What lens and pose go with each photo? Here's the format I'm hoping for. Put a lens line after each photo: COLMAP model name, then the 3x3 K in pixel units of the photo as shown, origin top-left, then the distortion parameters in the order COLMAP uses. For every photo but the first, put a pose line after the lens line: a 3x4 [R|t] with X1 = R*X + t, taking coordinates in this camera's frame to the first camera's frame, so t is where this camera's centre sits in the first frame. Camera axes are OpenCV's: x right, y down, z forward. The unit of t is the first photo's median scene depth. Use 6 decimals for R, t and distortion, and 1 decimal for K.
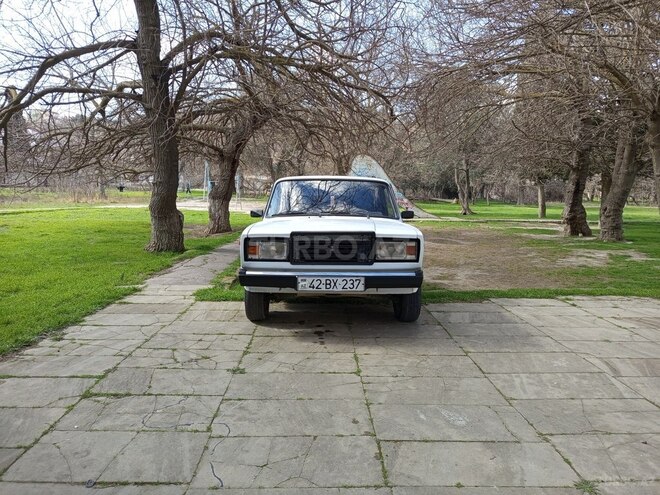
lens RADIAL K [[458.0, 0, 328.8], [0, 458.0, 247.0], [0, 0, 1]] dist [0.059924, -0.061293]
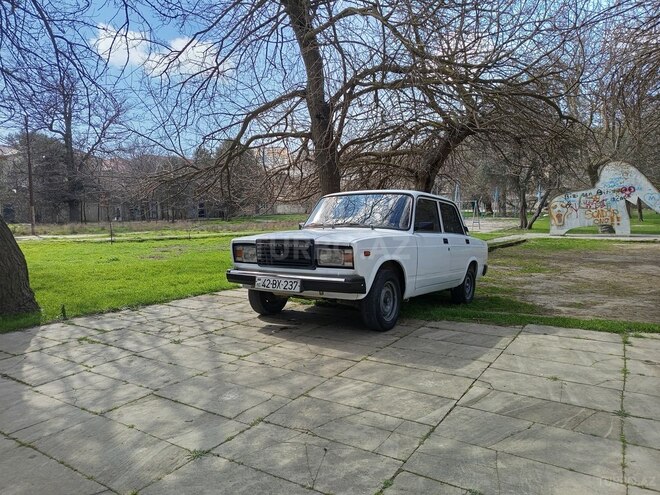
lens RADIAL K [[458.4, 0, 328.2], [0, 458.4, 245.5], [0, 0, 1]] dist [0.076493, -0.095517]
pose [[0.826820, 0.014843, -0.562271, 0.736201], [-0.042903, 0.998404, -0.036732, 0.020523], [0.560828, 0.054494, 0.826137, 0.112652]]
